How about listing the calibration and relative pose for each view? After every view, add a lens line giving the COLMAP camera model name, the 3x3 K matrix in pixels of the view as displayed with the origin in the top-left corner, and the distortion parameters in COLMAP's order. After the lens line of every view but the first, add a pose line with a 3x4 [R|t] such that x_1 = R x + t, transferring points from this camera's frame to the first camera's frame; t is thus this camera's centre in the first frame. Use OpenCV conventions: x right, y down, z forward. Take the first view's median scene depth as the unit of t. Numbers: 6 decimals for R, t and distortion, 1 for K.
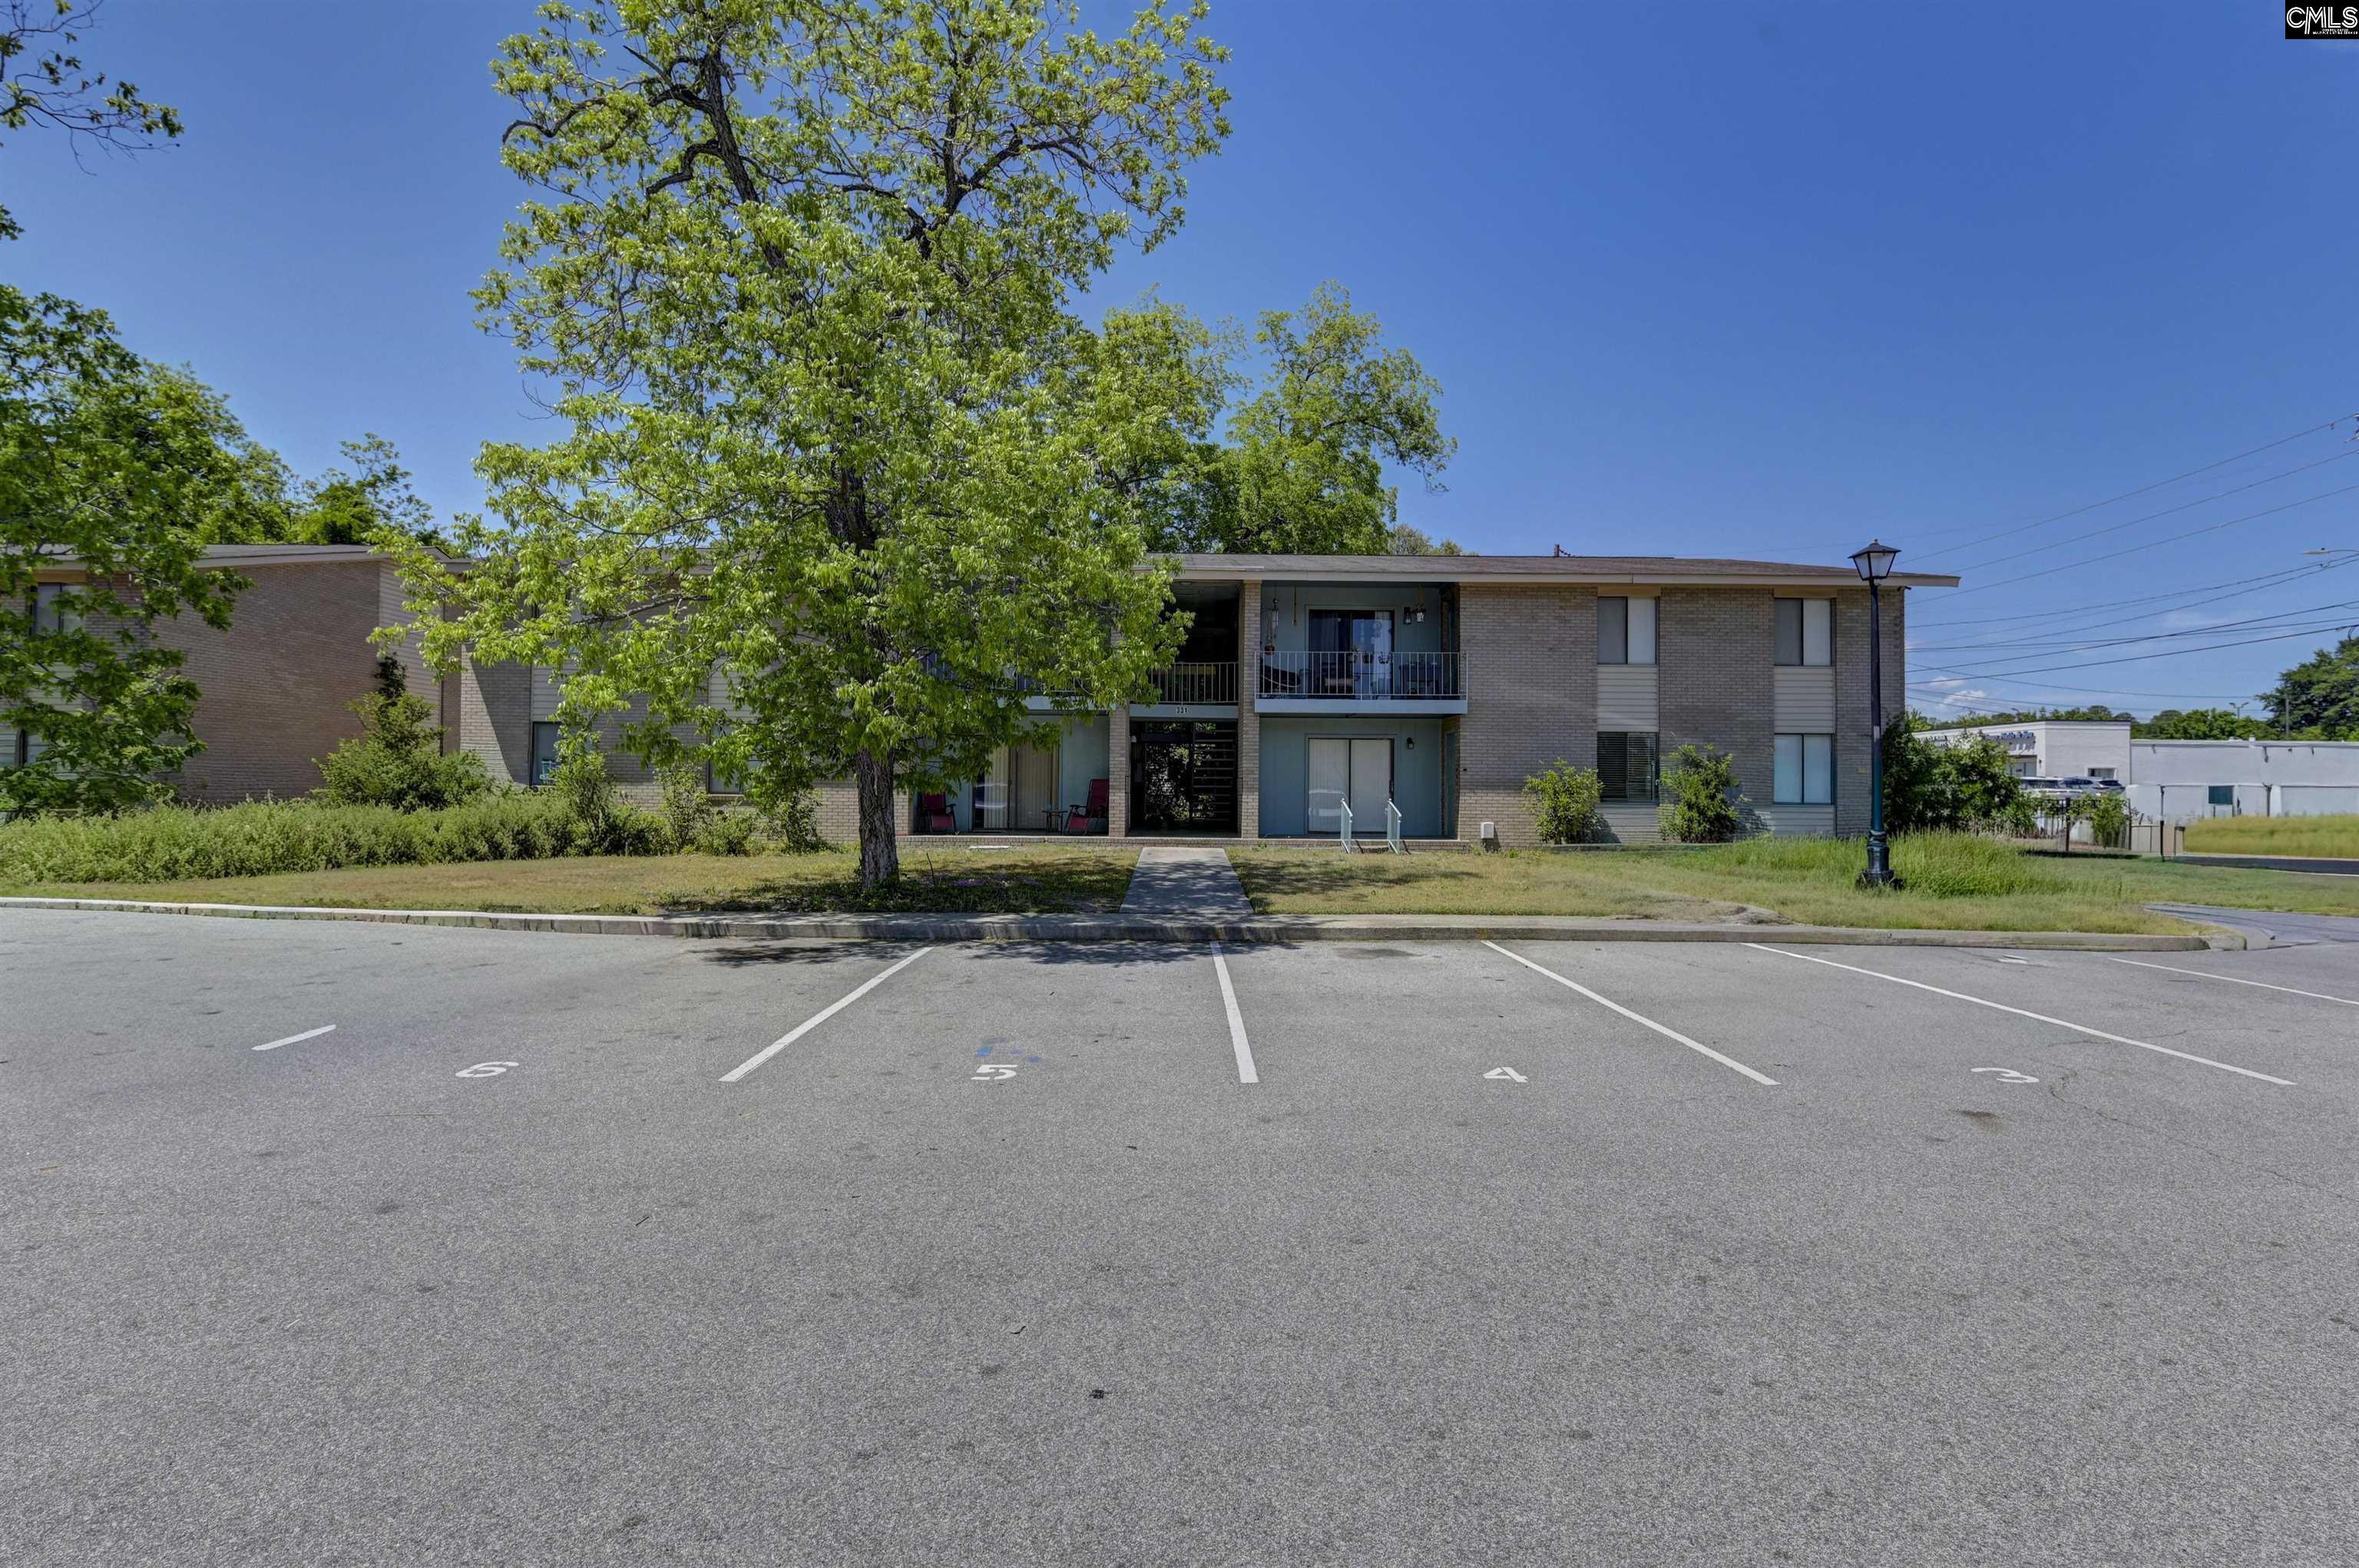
lens RADIAL K [[1207.6, 0, 1189.6], [0, 1207.6, 771.1], [0, 0, 1]] dist [0.001966, -0.011255]
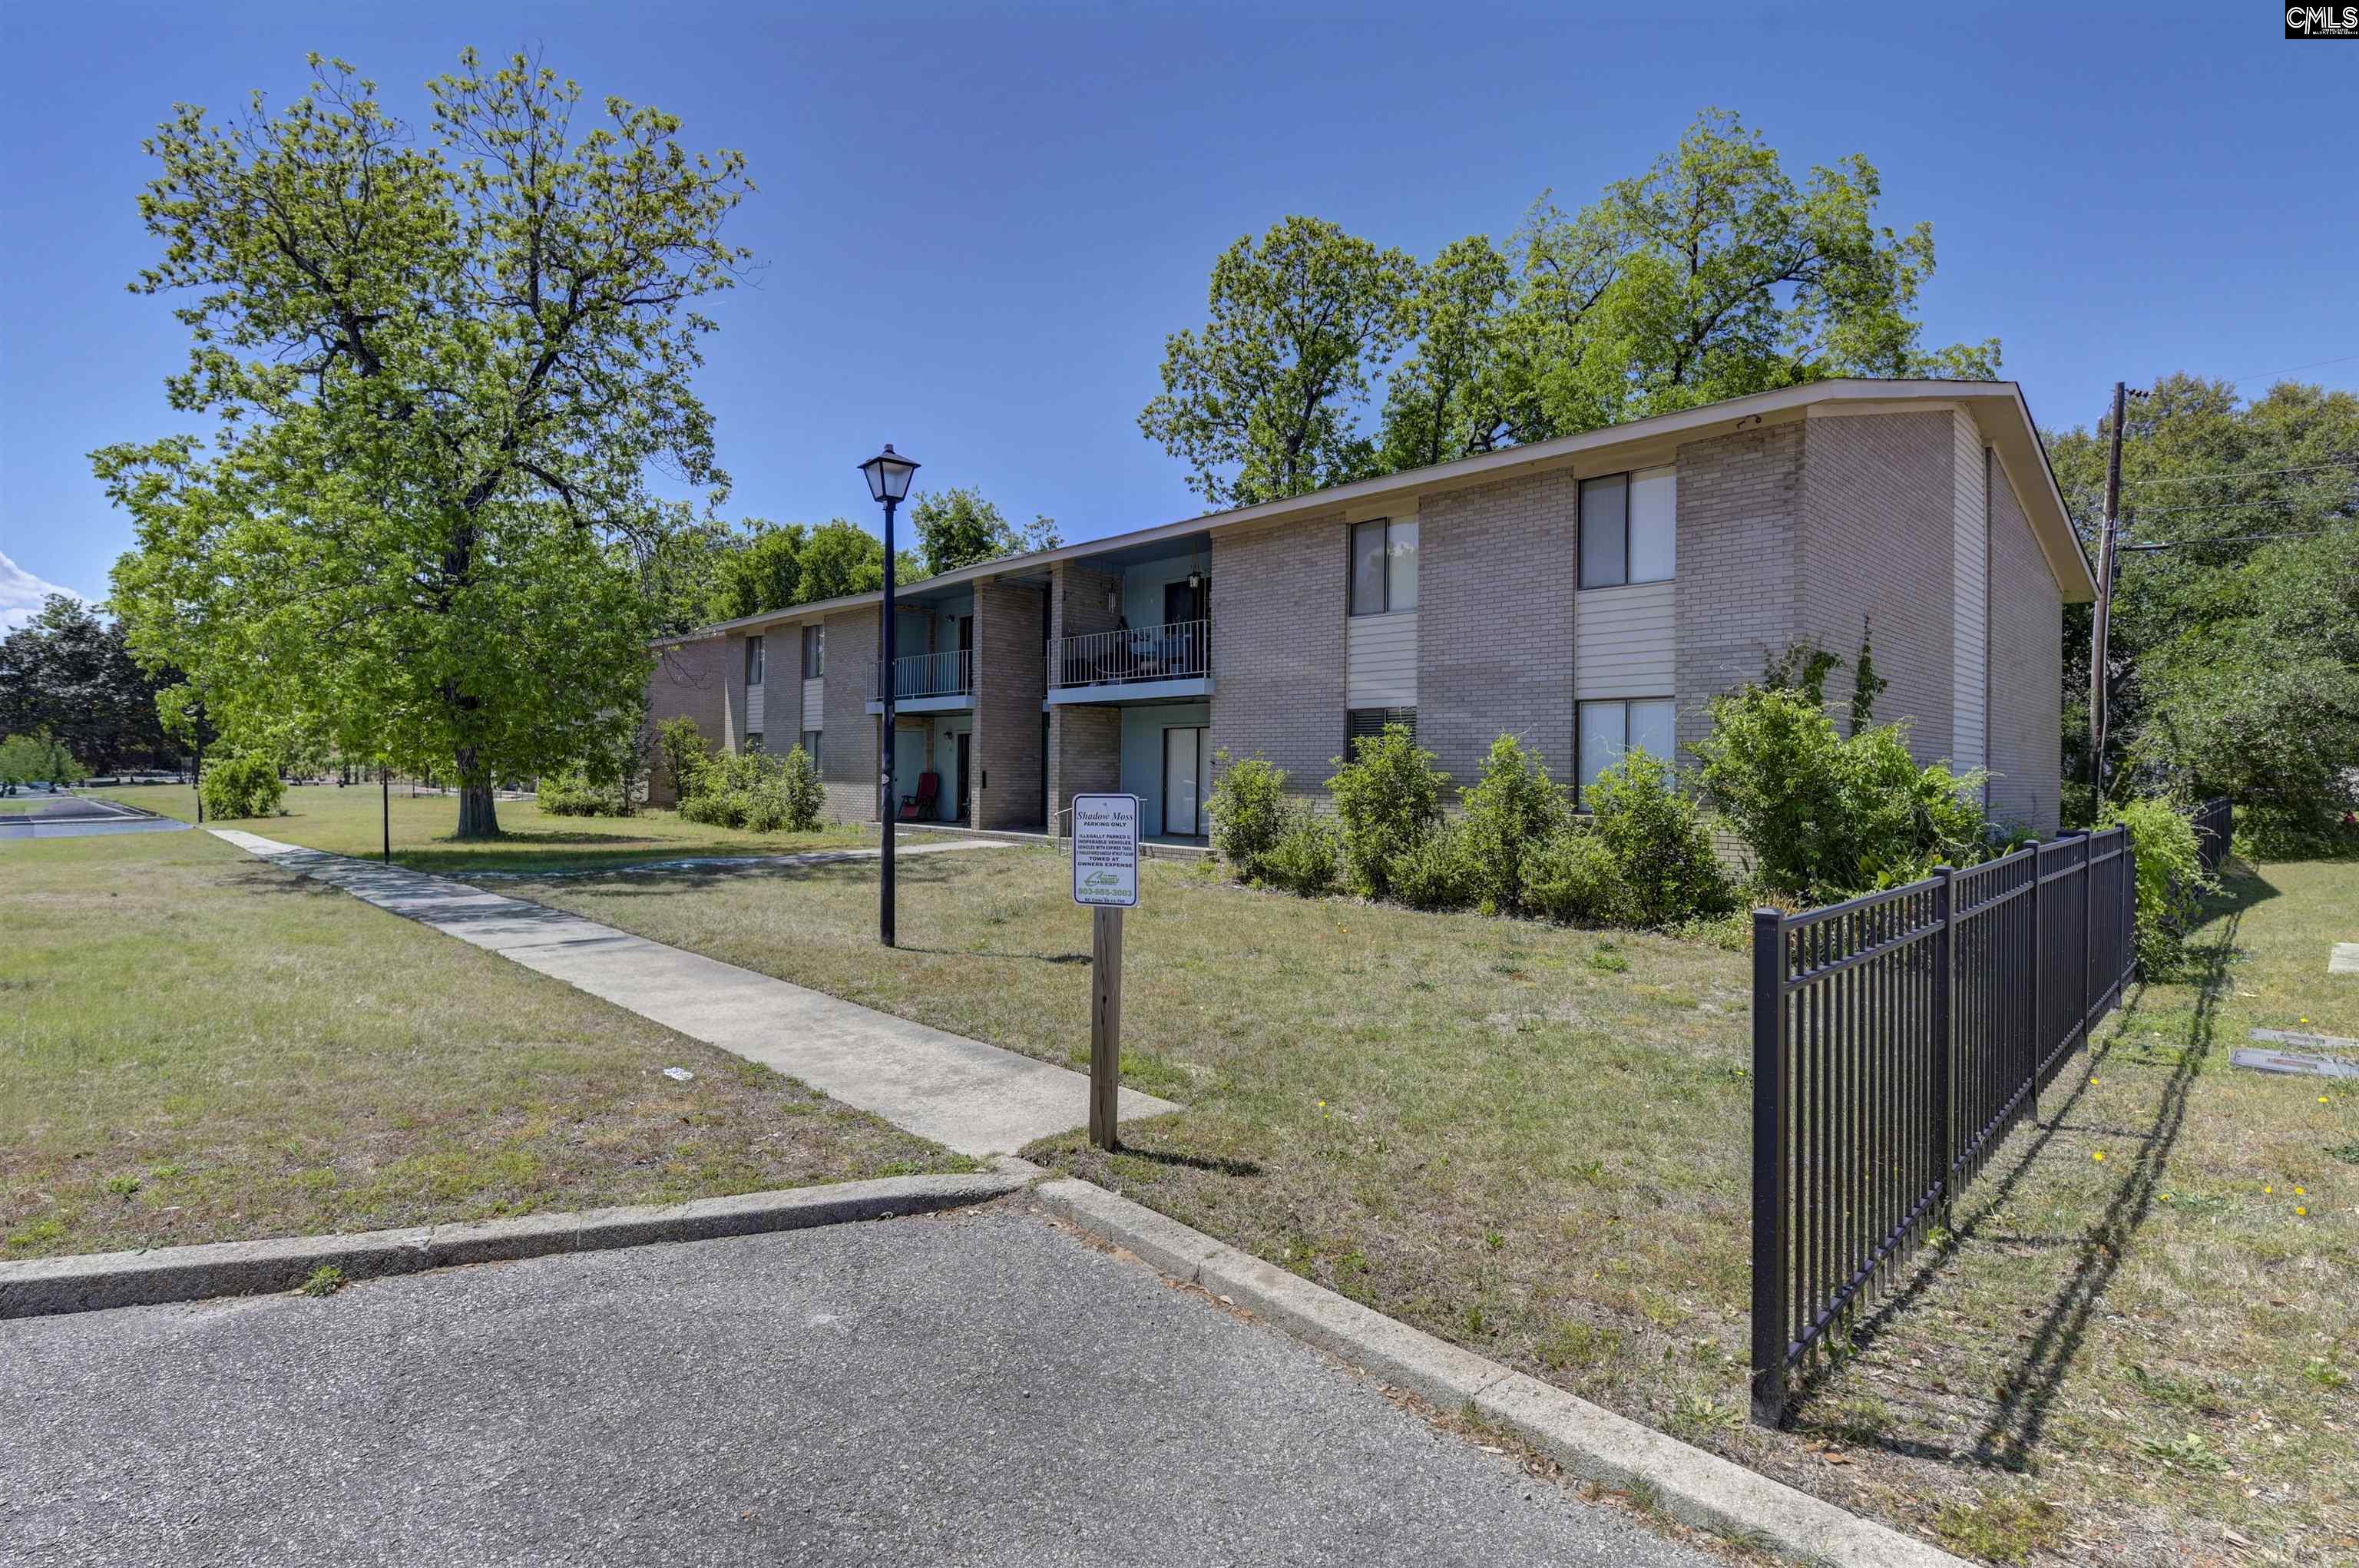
lens RADIAL K [[1207.6, 0, 1189.6], [0, 1207.6, 771.1], [0, 0, 1]] dist [0.001966, -0.011255]
pose [[0.665456, -0.001955, -0.746435, 0.818950], [0.004857, 0.999987, 0.001711, 0.003253], [0.746422, -0.004764, 0.665456, 0.438846]]
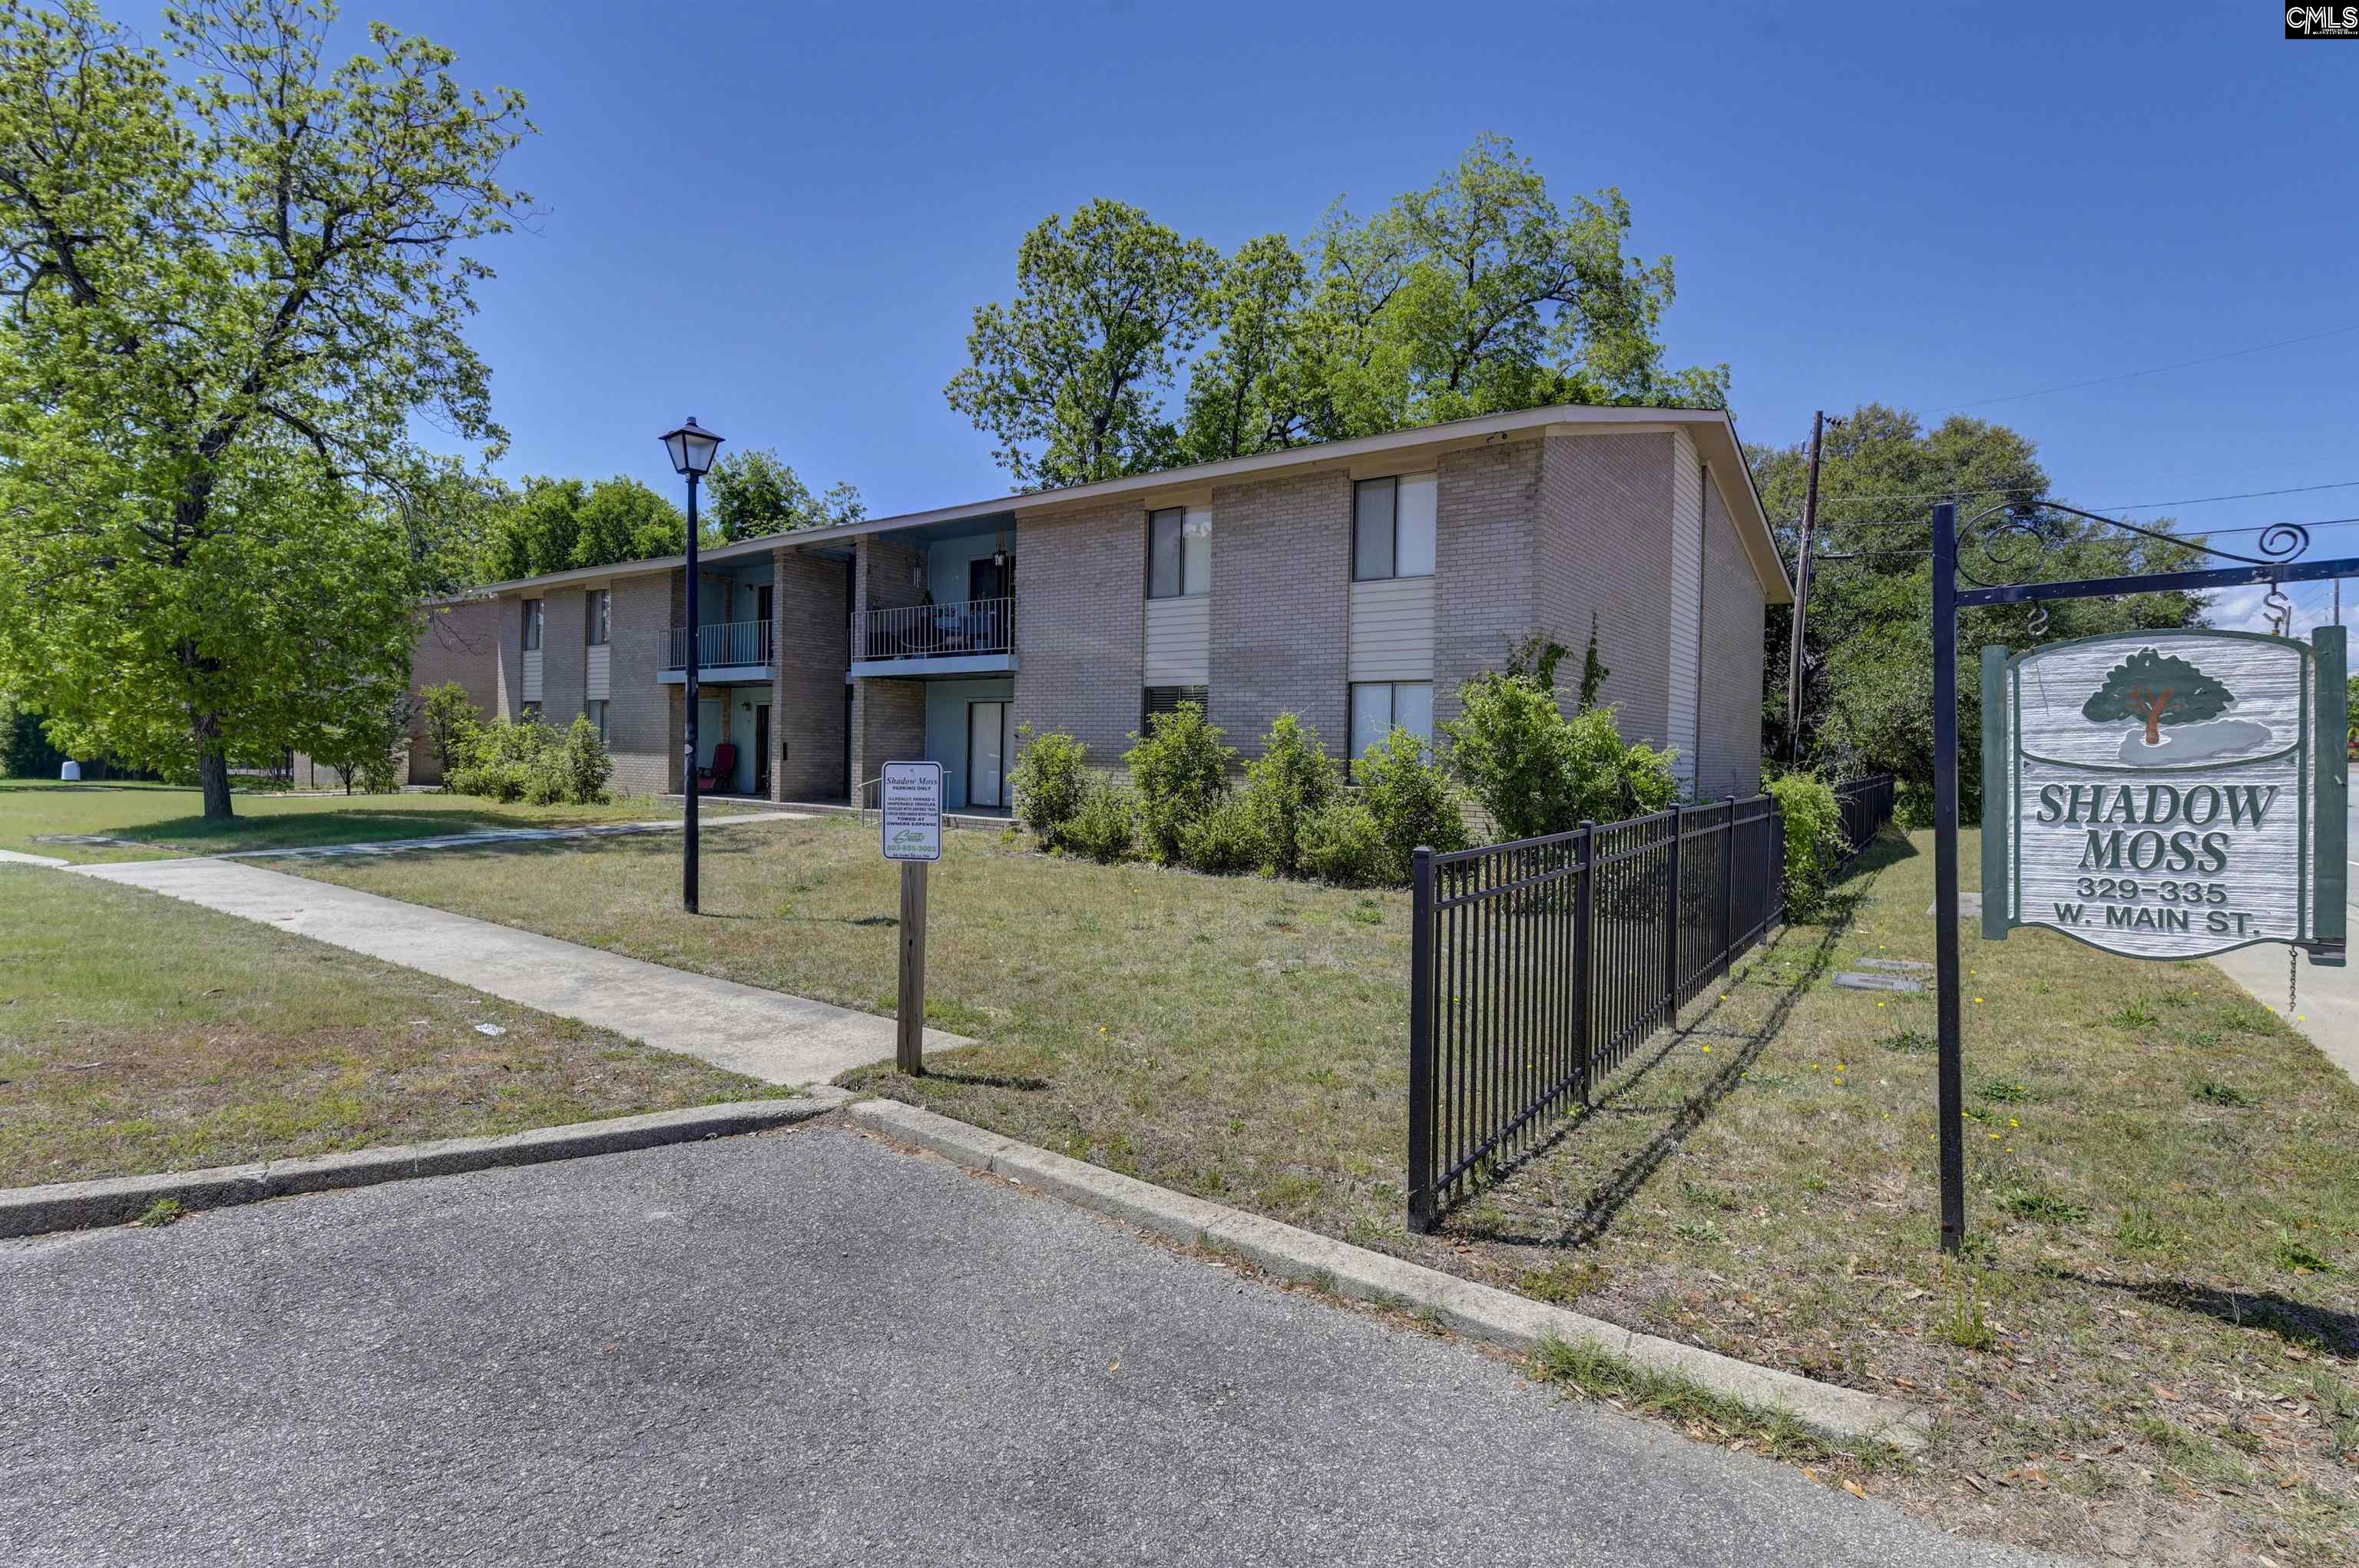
lens RADIAL K [[1207.6, 0, 1189.6], [0, 1207.6, 771.1], [0, 0, 1]] dist [0.001966, -0.011255]
pose [[0.775050, 0.016727, -0.631679, 0.848198], [-0.003355, 0.999744, 0.022356, 0.004074], [0.631892, -0.015208, 0.774908, 0.415270]]
